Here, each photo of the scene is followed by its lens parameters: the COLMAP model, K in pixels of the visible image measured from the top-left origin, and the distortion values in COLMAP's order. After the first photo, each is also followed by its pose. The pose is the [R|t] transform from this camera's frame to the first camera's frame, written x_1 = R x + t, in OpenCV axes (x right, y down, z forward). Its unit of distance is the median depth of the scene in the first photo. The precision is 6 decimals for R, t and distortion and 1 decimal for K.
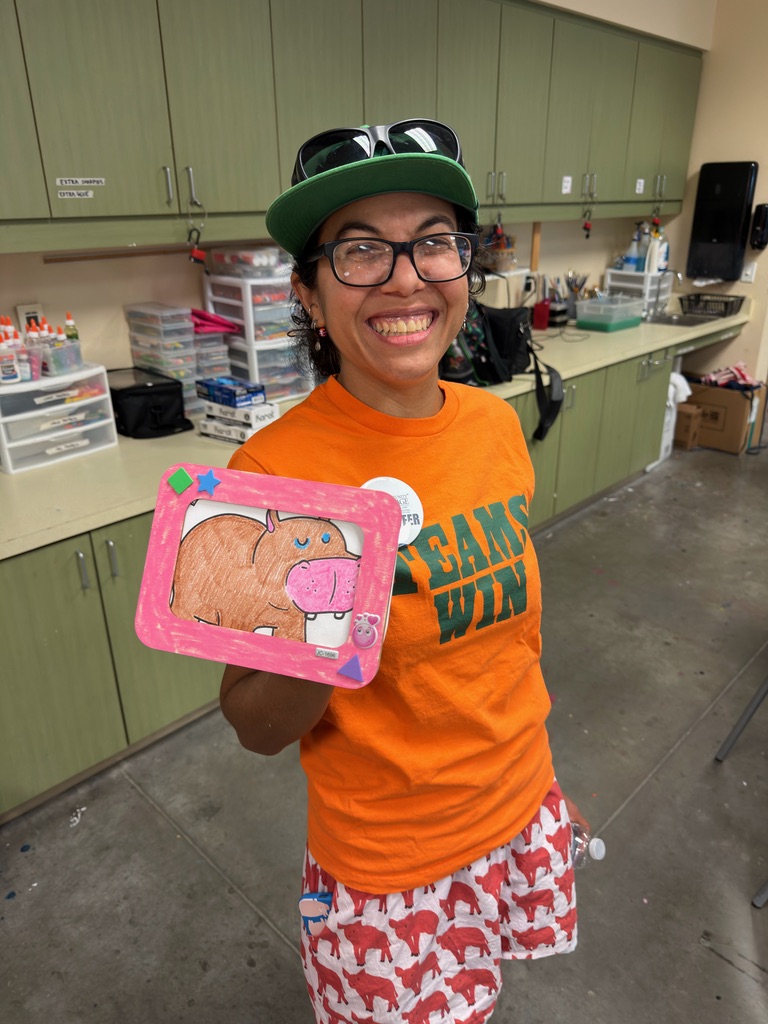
lens RADIAL K [[732.4, 0, 384.4], [0, 732.4, 512.3], [0, 0, 1]] dist [-0.010224, -0.007551]
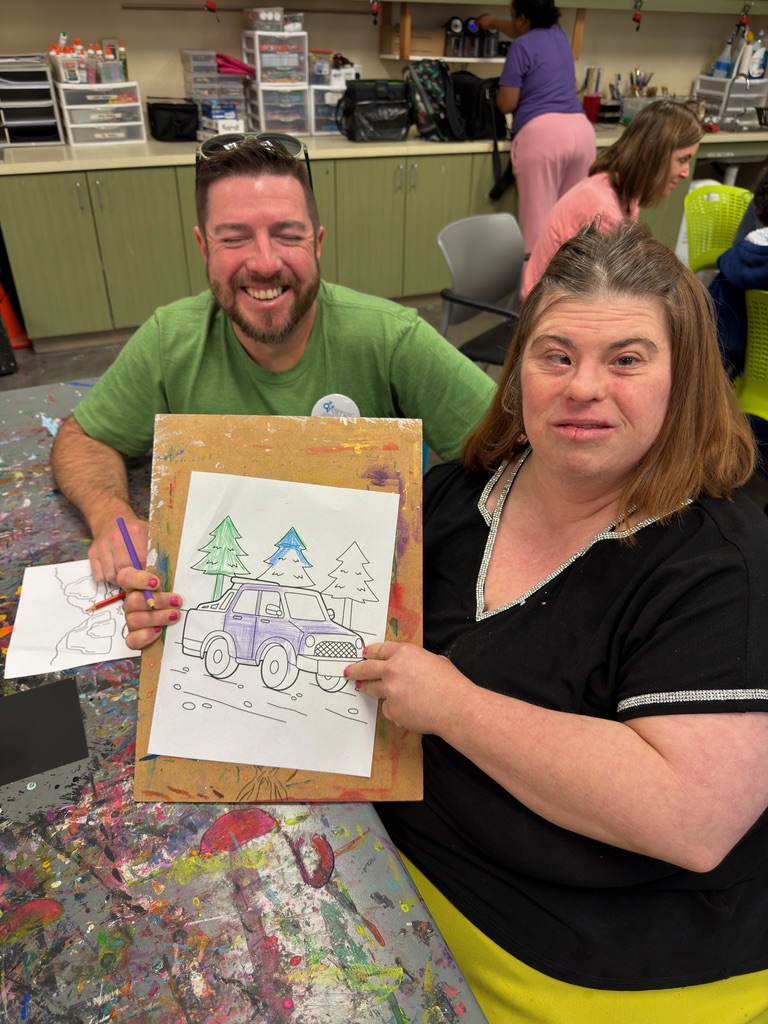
lens RADIAL K [[732.4, 0, 383.8], [0, 732.4, 511.4], [0, 0, 1]] dist [-0.010224, -0.007551]
pose [[0.926097, 0.228276, -0.300389, 0.629111], [-0.173783, 0.964795, 0.197410, 0.229529], [0.334878, -0.130618, 0.933164, -0.289243]]
